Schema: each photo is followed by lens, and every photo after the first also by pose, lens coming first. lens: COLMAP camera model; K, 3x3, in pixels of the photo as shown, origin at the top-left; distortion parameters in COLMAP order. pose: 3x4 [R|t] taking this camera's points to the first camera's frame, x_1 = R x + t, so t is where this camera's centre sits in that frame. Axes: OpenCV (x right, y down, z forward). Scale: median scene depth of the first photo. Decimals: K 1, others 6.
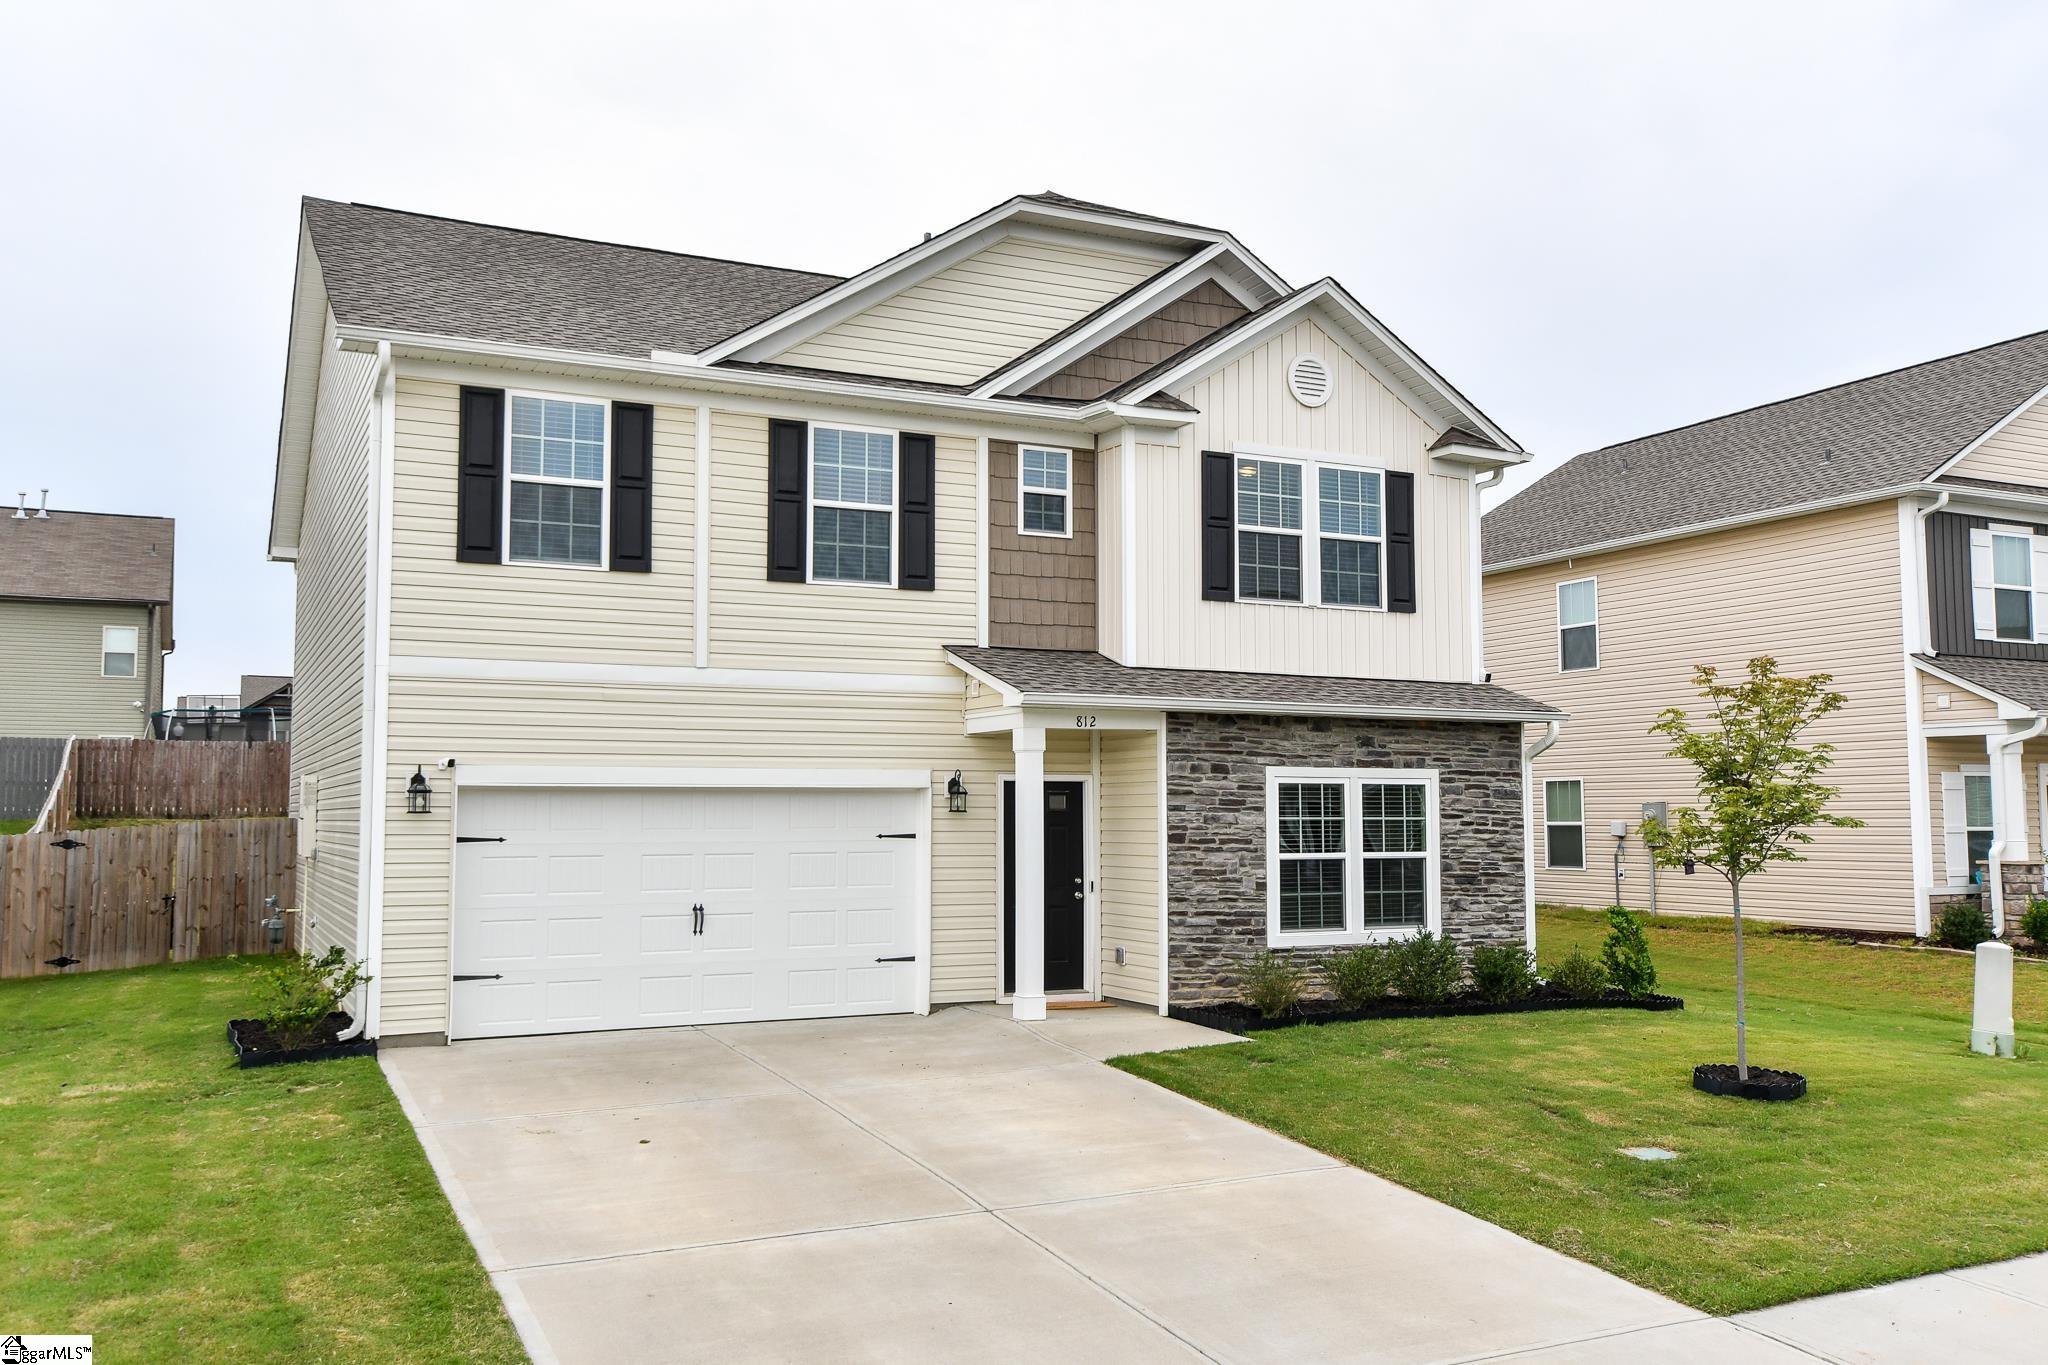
lens RADIAL K [[1660.5, 0, 1024.0], [0, 1660.5, 682.5], [0, 0, 1]] dist [0.004649, 0.000186]
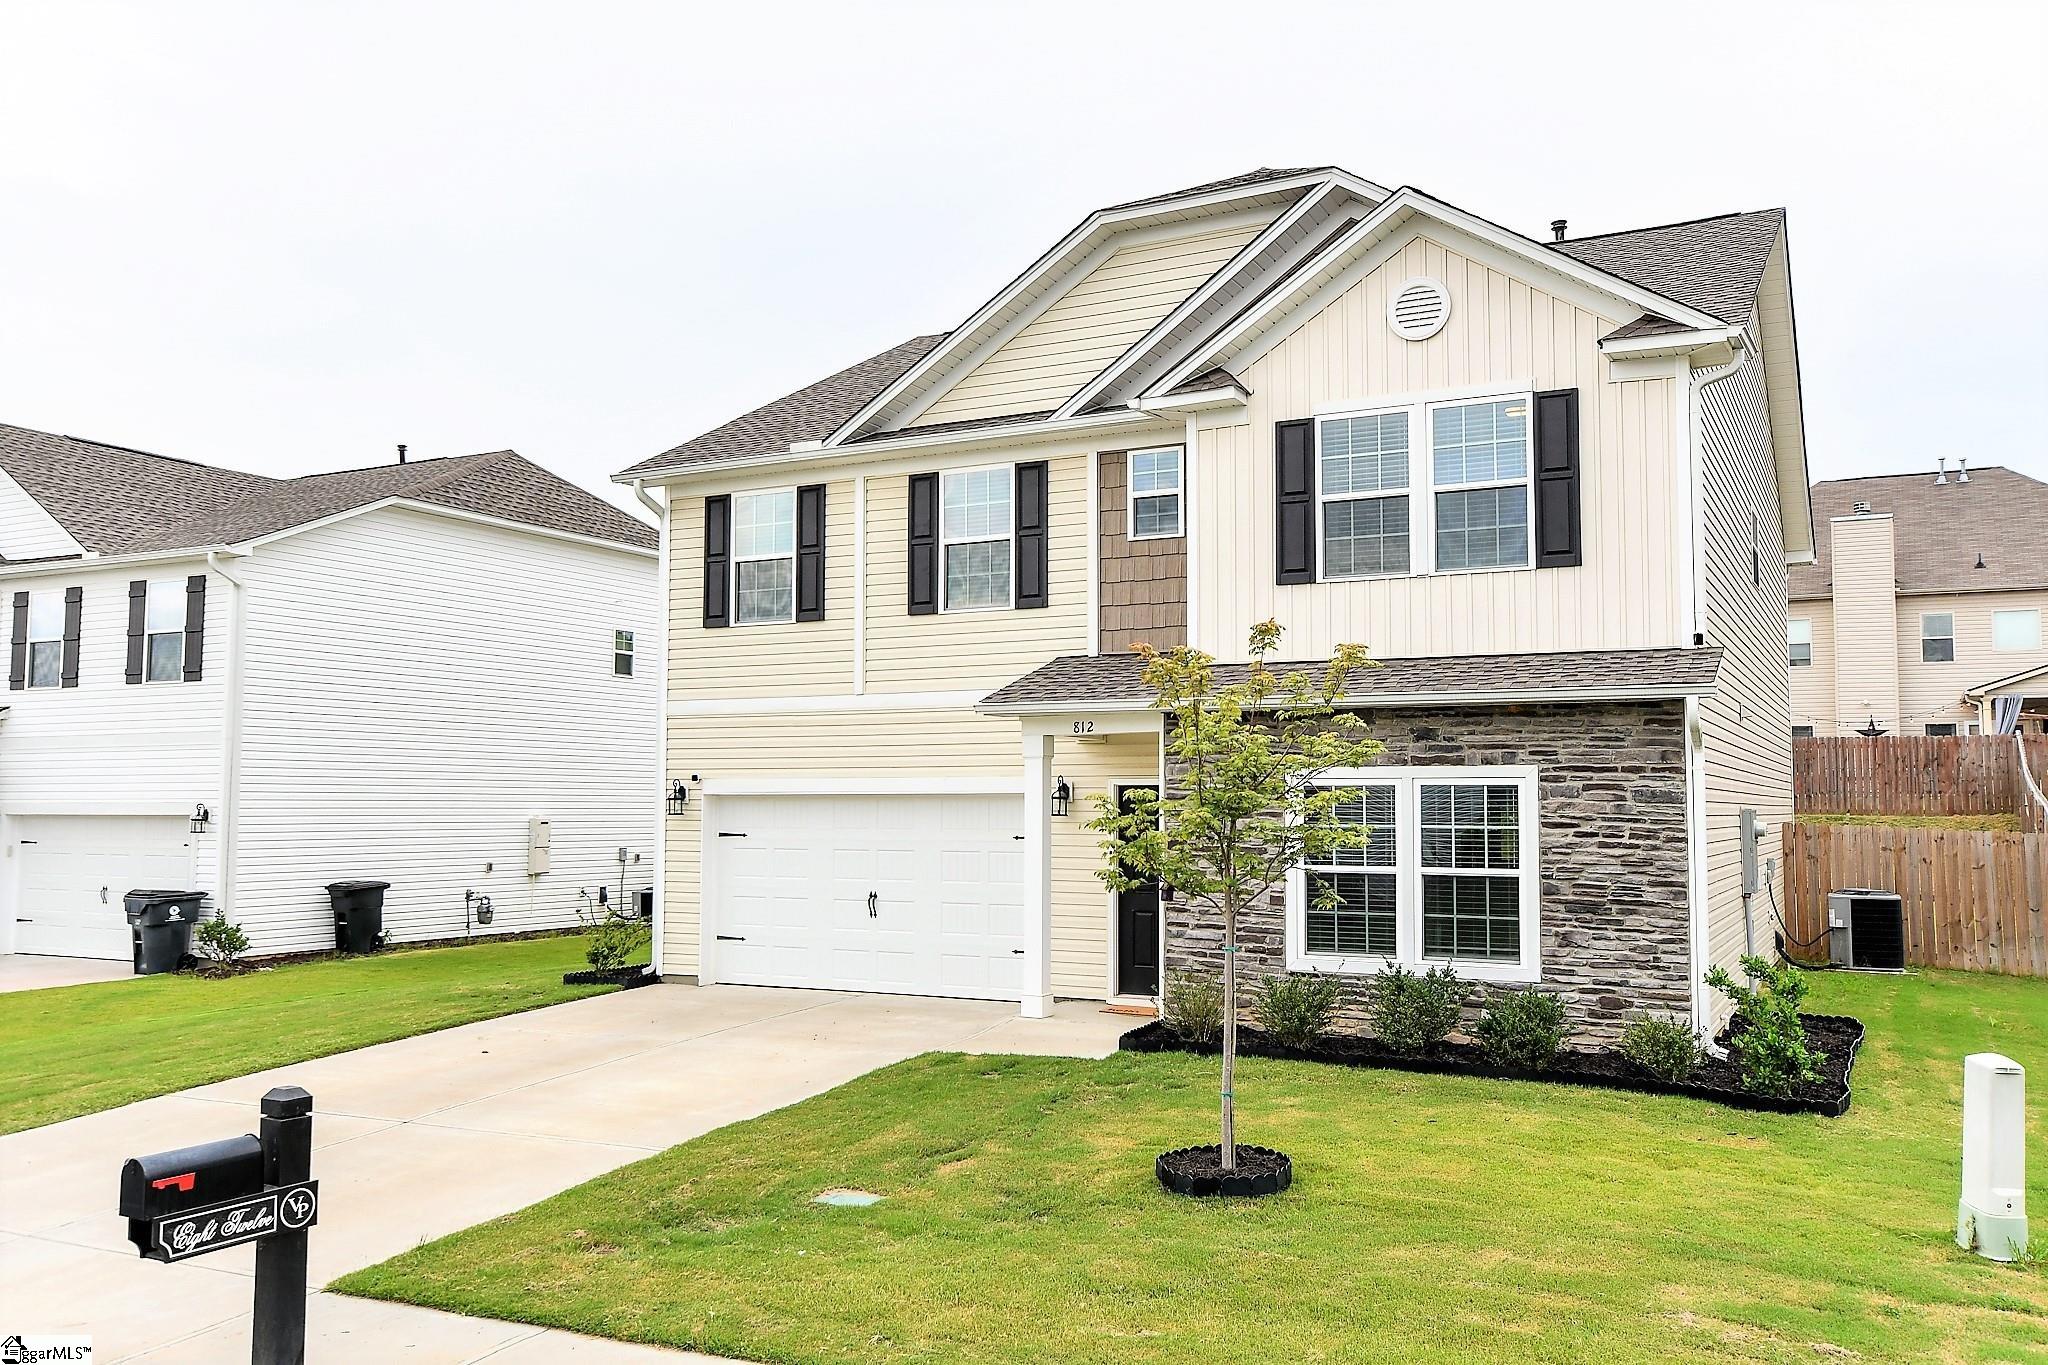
lens RADIAL K [[1685.9, 0, 1024.0], [0, 1685.9, 682.5], [0, 0, 1]] dist [-0.002013, -0.000866]
pose [[0.584749, -0.058370, -0.809112, 0.767367], [0.059876, 0.997793, -0.028708, 0.021681], [0.809002, -0.031659, 0.586953, 0.339113]]
